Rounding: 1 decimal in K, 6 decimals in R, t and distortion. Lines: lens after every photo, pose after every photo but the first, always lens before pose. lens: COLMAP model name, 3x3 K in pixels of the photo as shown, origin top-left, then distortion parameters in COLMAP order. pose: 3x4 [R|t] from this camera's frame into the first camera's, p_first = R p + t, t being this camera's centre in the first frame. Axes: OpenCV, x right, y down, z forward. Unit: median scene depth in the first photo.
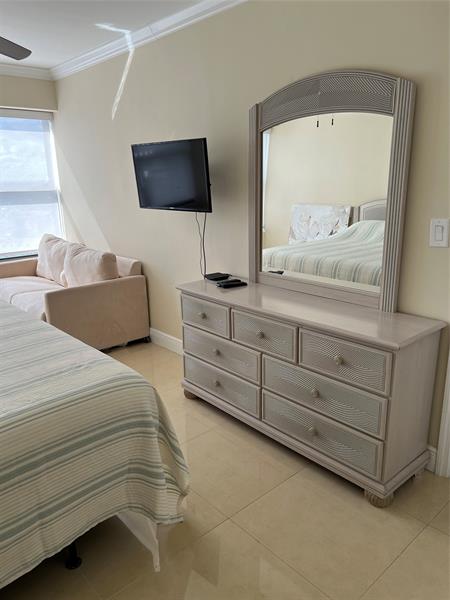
lens RADIAL K [[453.9, 0, 225.0], [0, 453.9, 299.6], [0, 0, 1]] dist [0.016240, -0.015465]
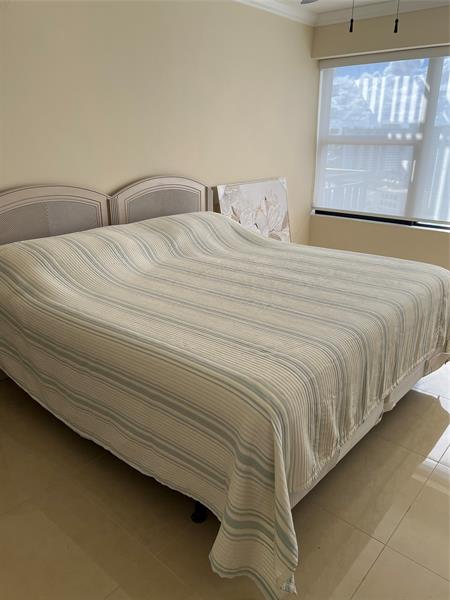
lens RADIAL K [[453.9, 0, 224.9], [0, 453.9, 300.0], [0, 0, 1]] dist [0.016240, -0.015465]
pose [[0.147404, 0.353540, -0.923732, 0.430856], [-0.274676, 0.911830, 0.305154, -0.184115], [0.950171, 0.208746, 0.231517, 0.717342]]
